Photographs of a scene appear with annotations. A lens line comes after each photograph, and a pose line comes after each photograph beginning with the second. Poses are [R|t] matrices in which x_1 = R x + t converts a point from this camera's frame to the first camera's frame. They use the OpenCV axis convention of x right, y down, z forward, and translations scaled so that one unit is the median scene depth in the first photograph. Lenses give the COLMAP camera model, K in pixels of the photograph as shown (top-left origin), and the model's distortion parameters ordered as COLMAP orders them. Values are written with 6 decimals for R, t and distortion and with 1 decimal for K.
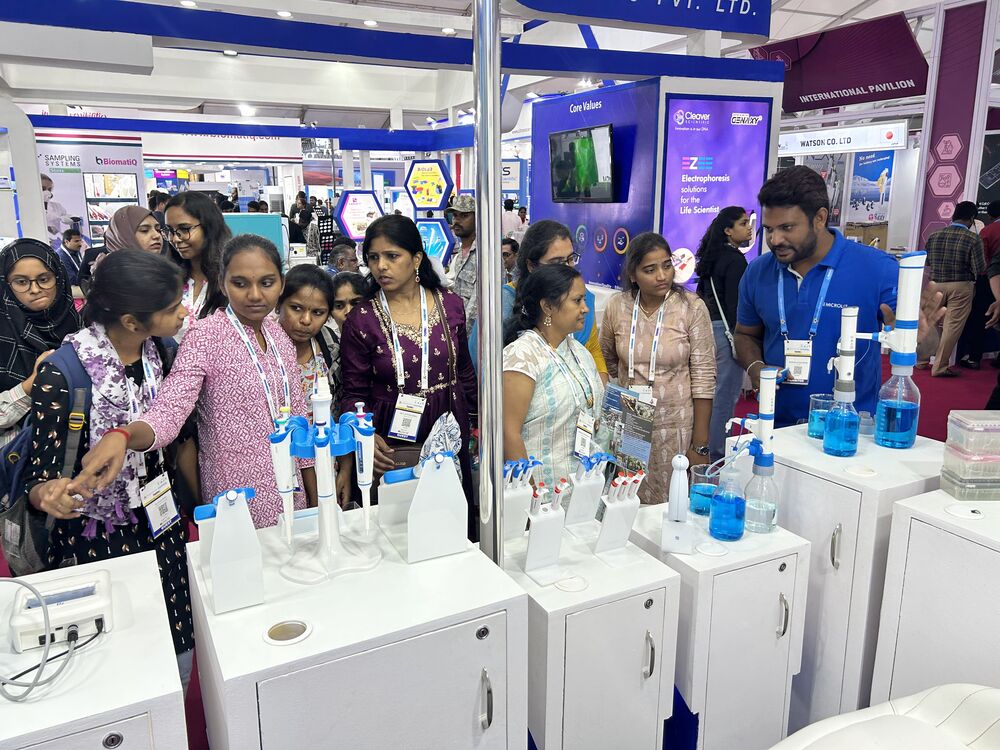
lens RADIAL K [[762.4, 0, 494.4], [0, 762.4, 376.9], [0, 0, 1]] dist [0.006886, -0.018498]
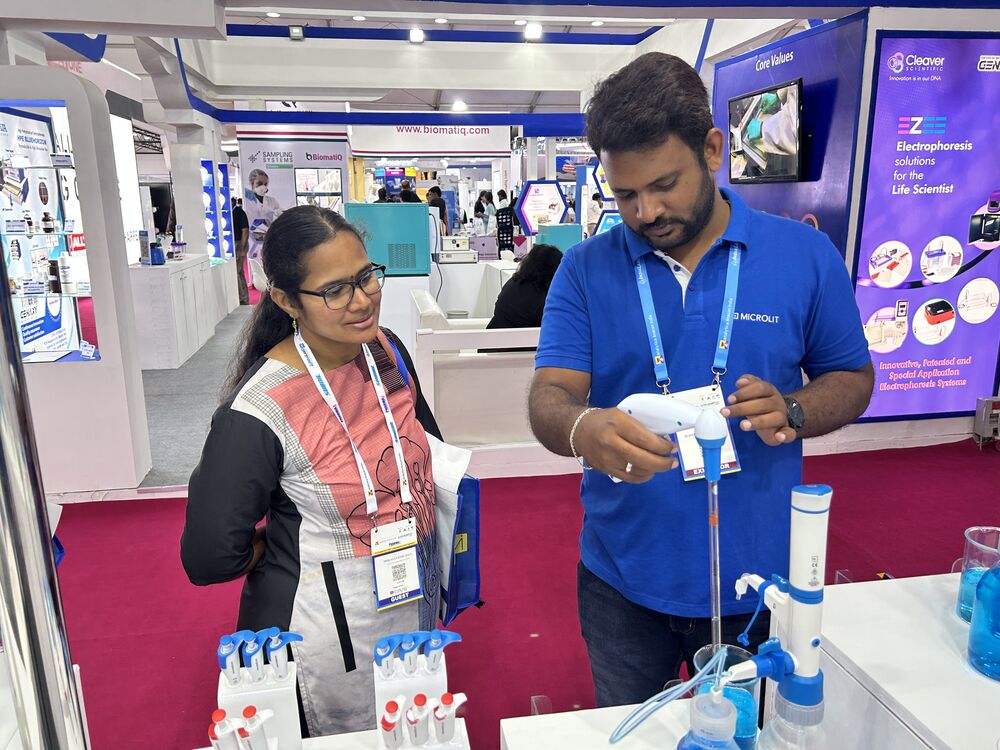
lens RADIAL K [[762.4, 0, 497.3], [0, 762.4, 373.0], [0, 0, 1]] dist [0.006886, -0.018498]
pose [[0.956601, 0.058132, -0.285543, 0.089462], [-0.058911, 0.998246, 0.005868, -0.020672], [0.285384, 0.011208, 0.958348, 0.167244]]
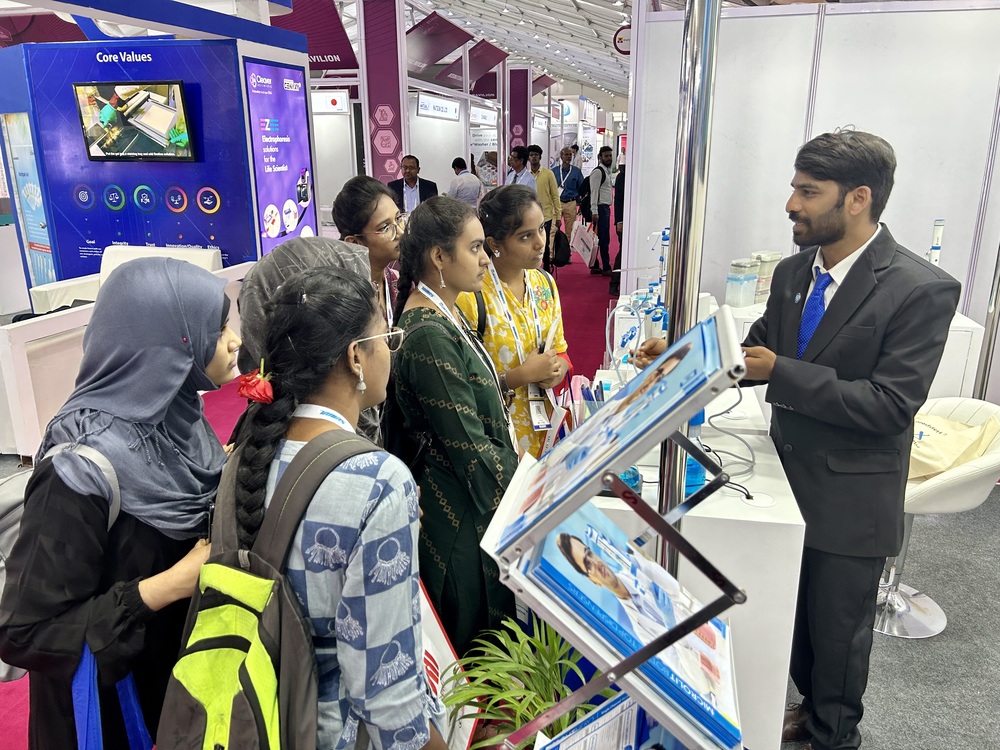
lens RADIAL K [[762.4, 0, 502.8], [0, 762.4, 374.4], [0, 0, 1]] dist [0.006886, -0.018498]
pose [[0.628755, -0.212453, 0.748018, -0.367977], [0.170939, 0.976186, 0.133572, -0.021540], [-0.758582, 0.043882, 0.650098, 0.060729]]
